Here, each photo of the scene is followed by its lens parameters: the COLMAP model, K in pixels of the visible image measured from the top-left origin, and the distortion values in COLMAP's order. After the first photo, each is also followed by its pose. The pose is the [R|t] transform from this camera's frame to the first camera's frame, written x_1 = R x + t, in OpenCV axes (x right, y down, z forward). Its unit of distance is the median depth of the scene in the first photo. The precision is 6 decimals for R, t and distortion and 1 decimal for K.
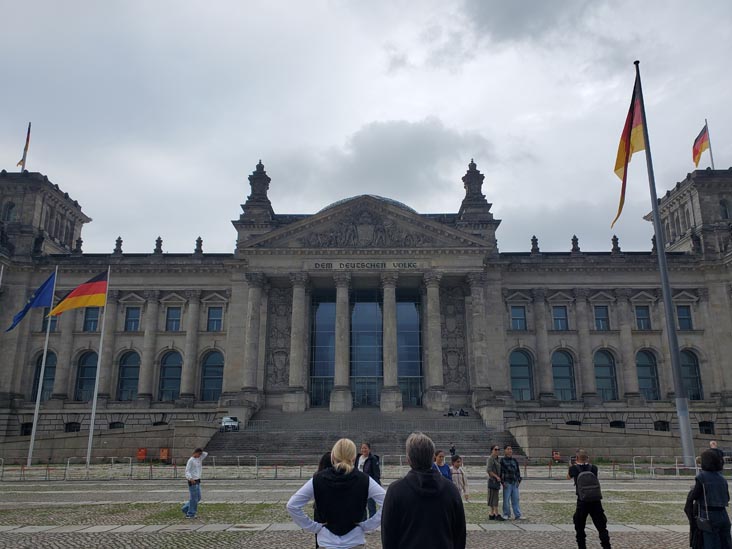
lens RADIAL K [[620.1, 0, 366.0], [0, 620.1, 274.5], [0, 0, 1]] dist [0.004930, -0.004174]
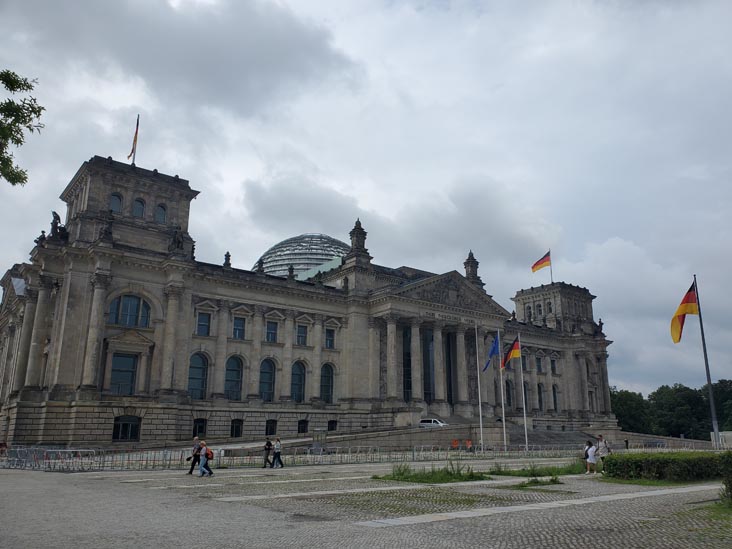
lens RADIAL K [[587.0, 0, 379.3], [0, 587.0, 287.7], [0, 0, 1]] dist [0.040562, -0.007345]
pose [[0.775005, 0.157870, 0.611918, -0.862932], [-0.167145, 0.985019, -0.042436, 0.002436], [-0.609451, -0.069391, 0.789782, 0.000755]]
